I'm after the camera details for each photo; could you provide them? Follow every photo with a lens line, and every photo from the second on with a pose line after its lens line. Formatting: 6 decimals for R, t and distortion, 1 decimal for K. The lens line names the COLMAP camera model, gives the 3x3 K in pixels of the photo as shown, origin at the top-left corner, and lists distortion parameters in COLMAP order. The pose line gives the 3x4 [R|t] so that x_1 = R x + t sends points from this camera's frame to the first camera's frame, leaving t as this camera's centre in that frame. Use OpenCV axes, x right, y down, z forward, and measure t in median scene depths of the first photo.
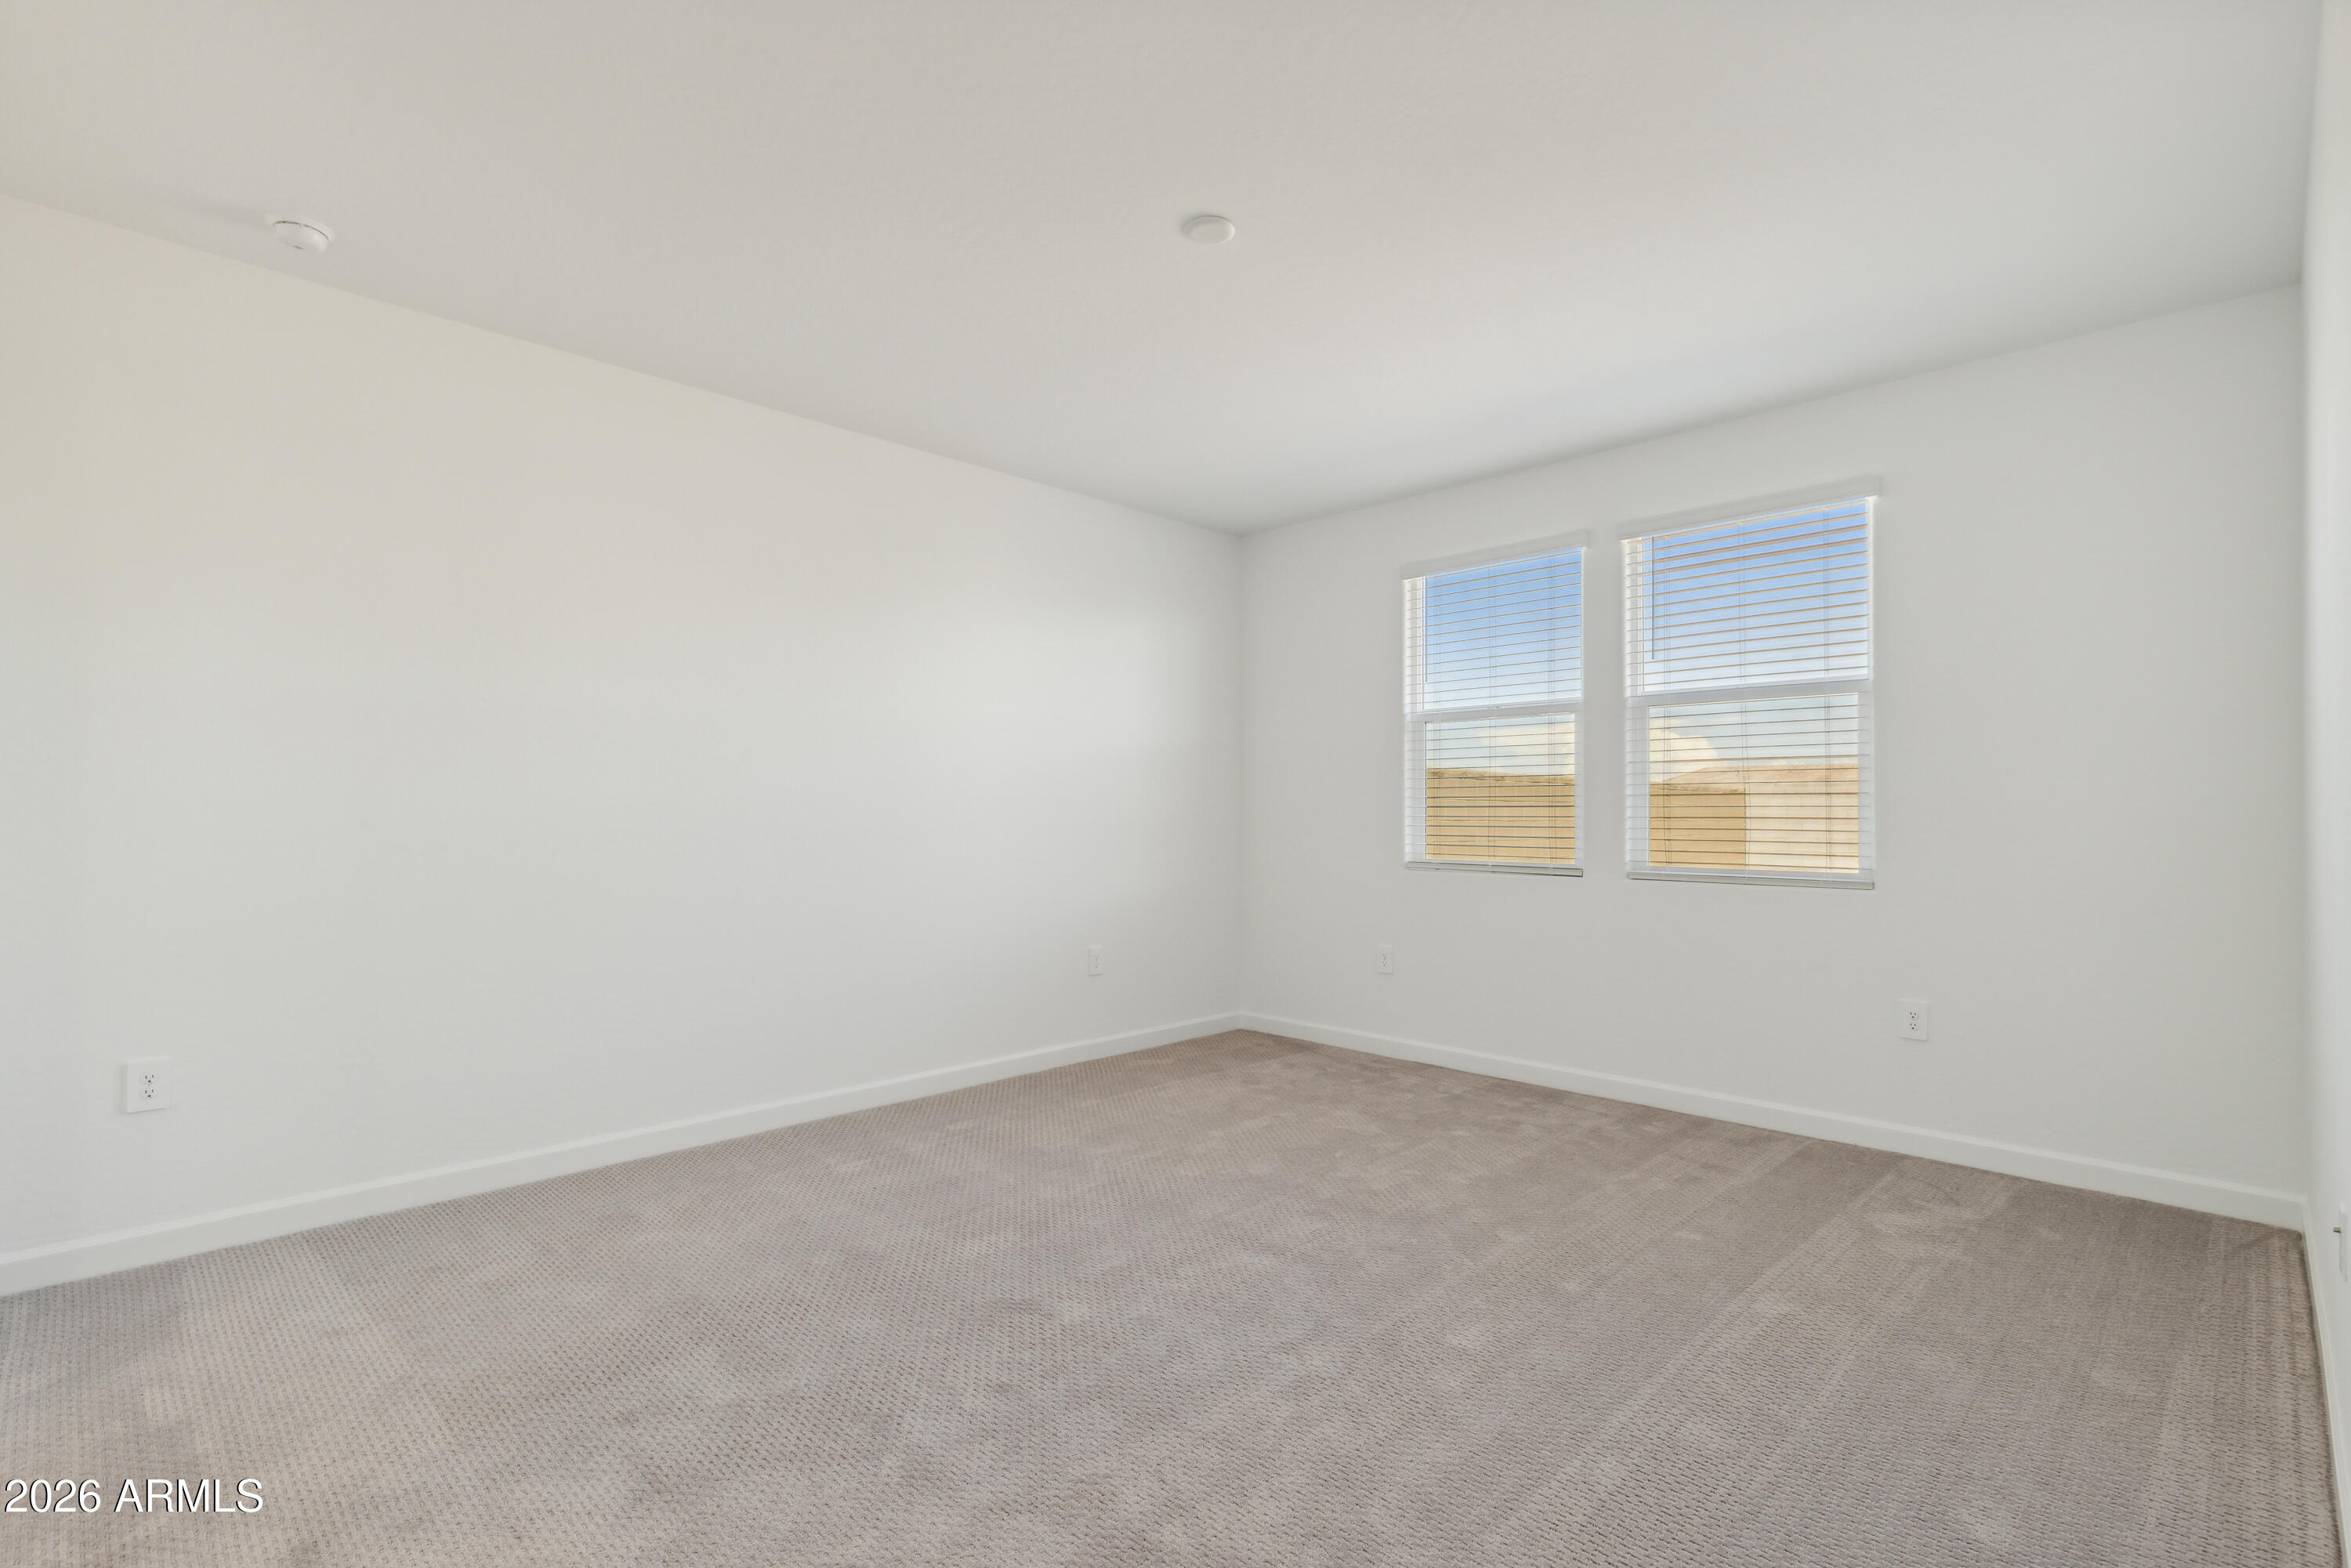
lens RADIAL K [[1092.2, 0, 1174.8], [0, 1092.2, 798.7], [0, 0, 1]] dist [0.001678, 0.000511]
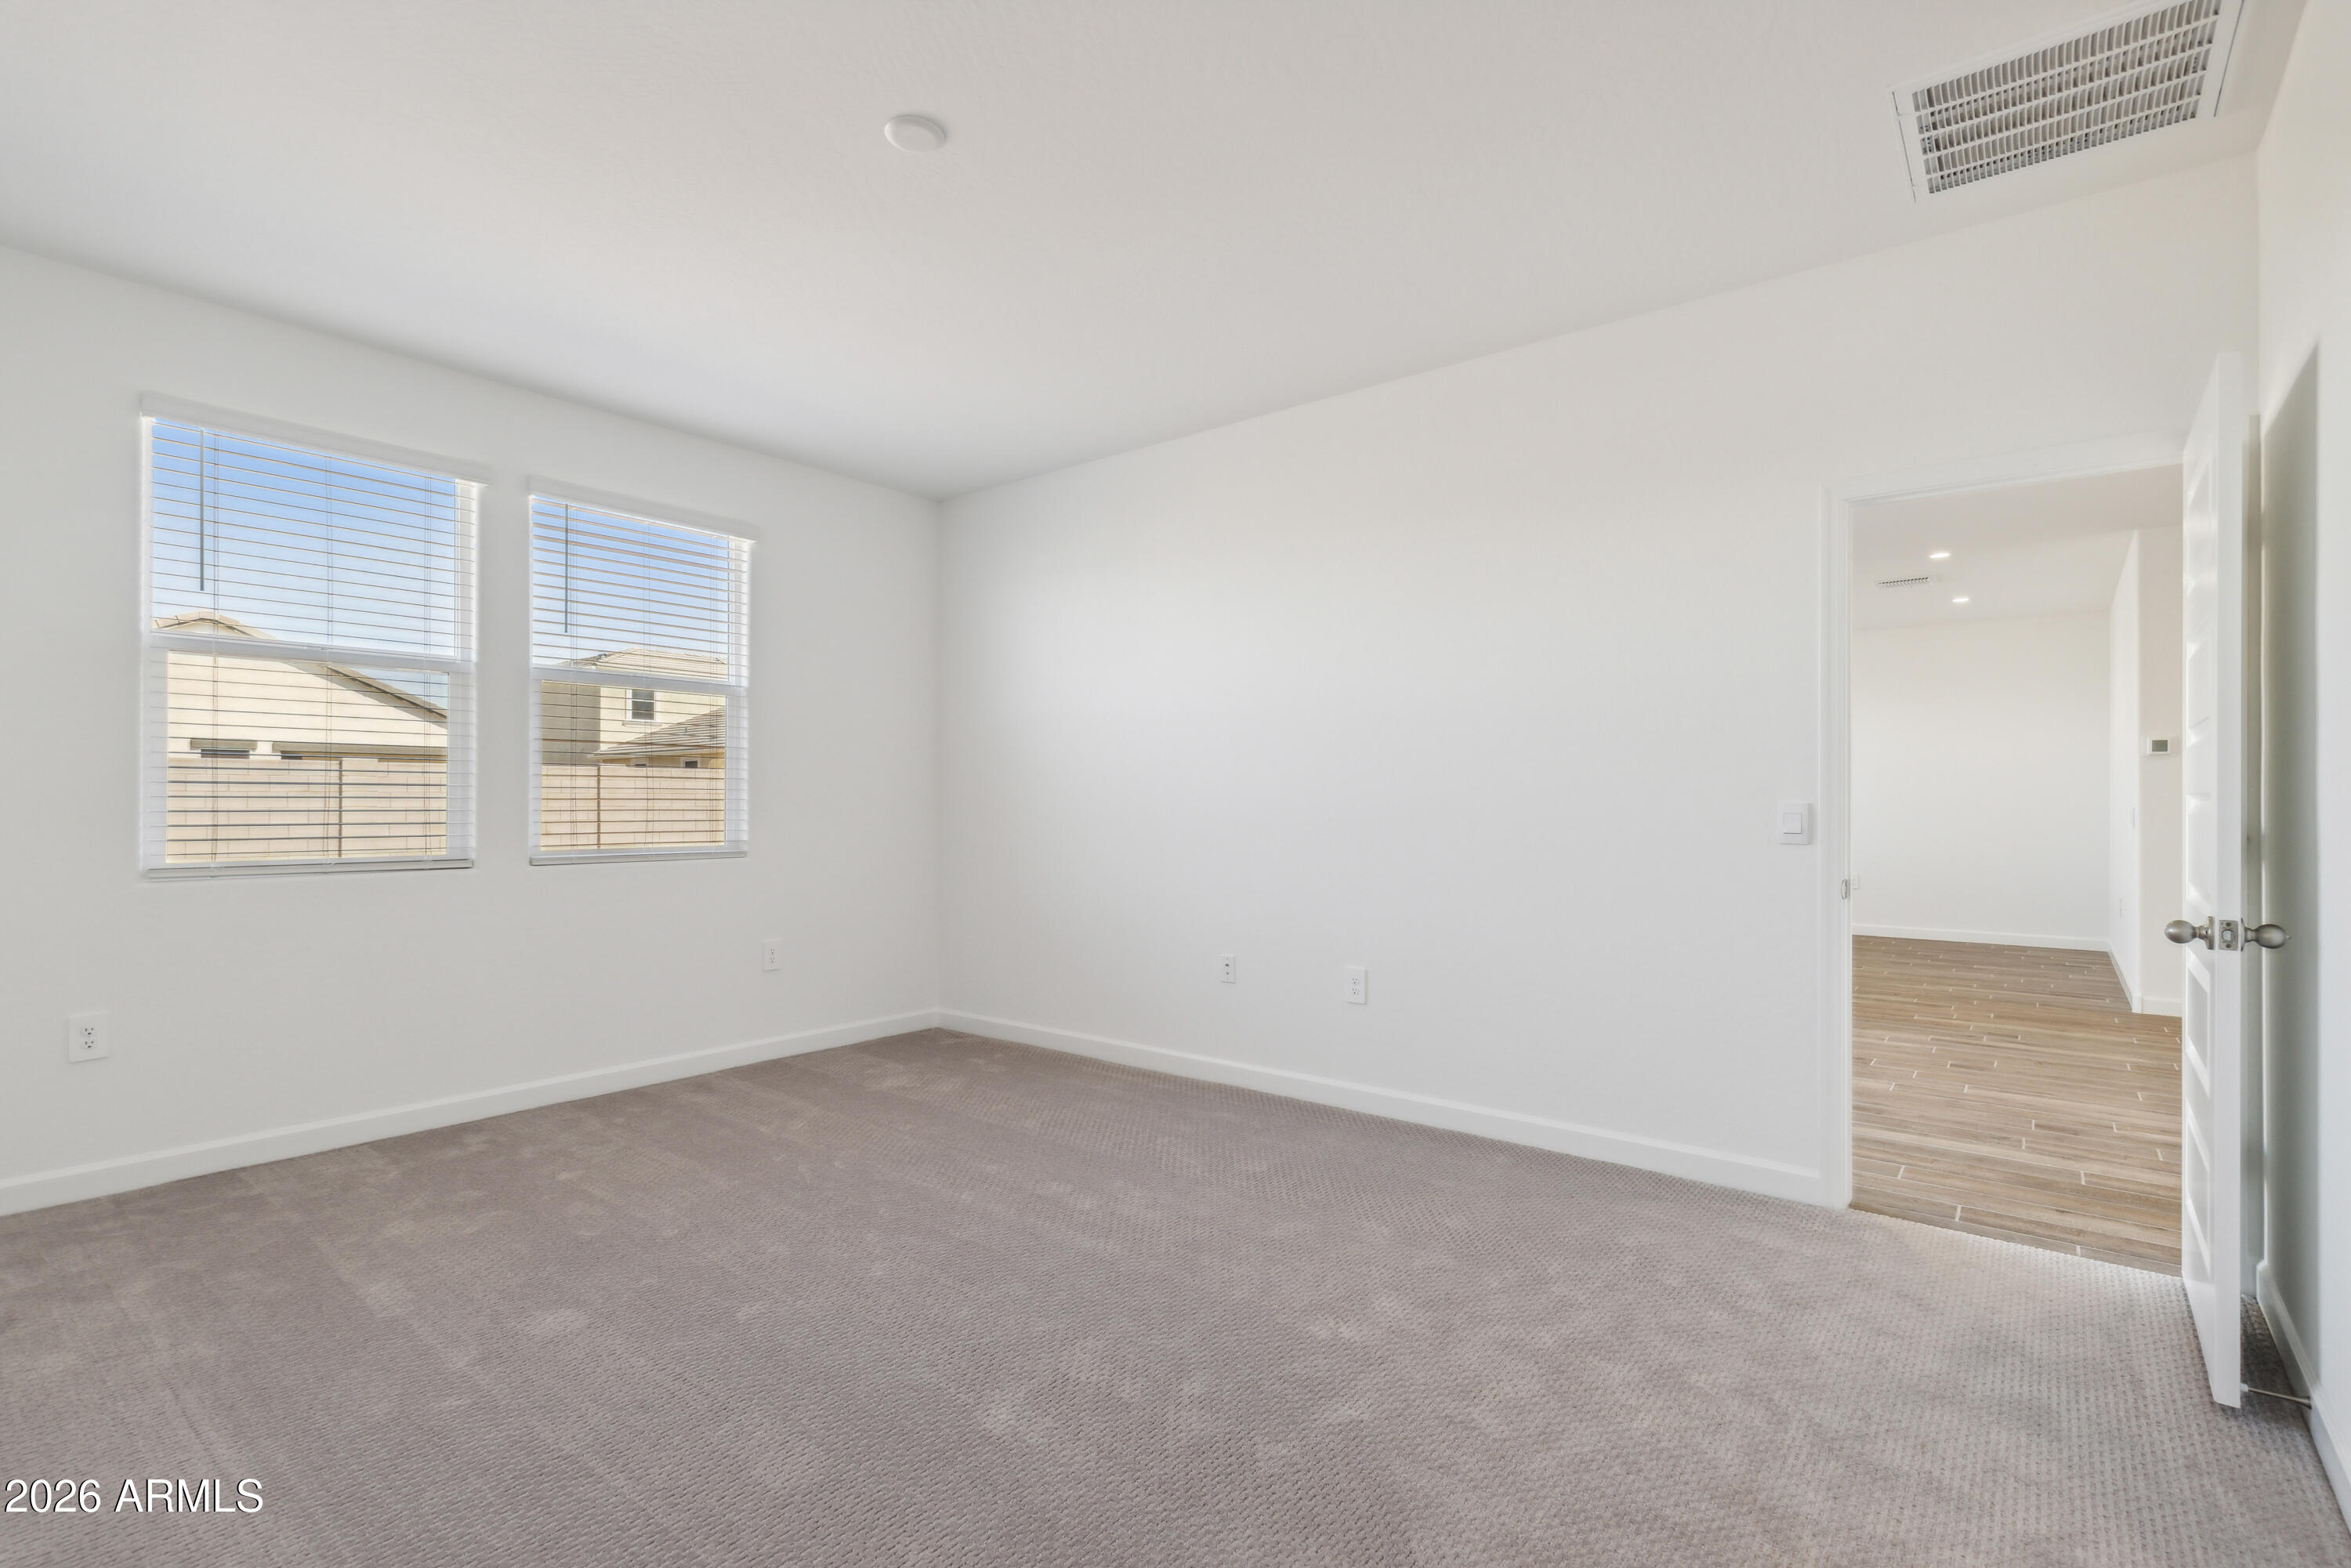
lens RADIAL K [[1092.2, 0, 1174.8], [0, 1092.2, 798.7], [0, 0, 1]] dist [0.001678, 0.000511]
pose [[-0.123428, -0.002107, 0.992351, -0.560863], [-0.018684, 0.999825, -0.000201, 0.007553], [-0.992178, -0.018566, -0.123446, 0.576077]]
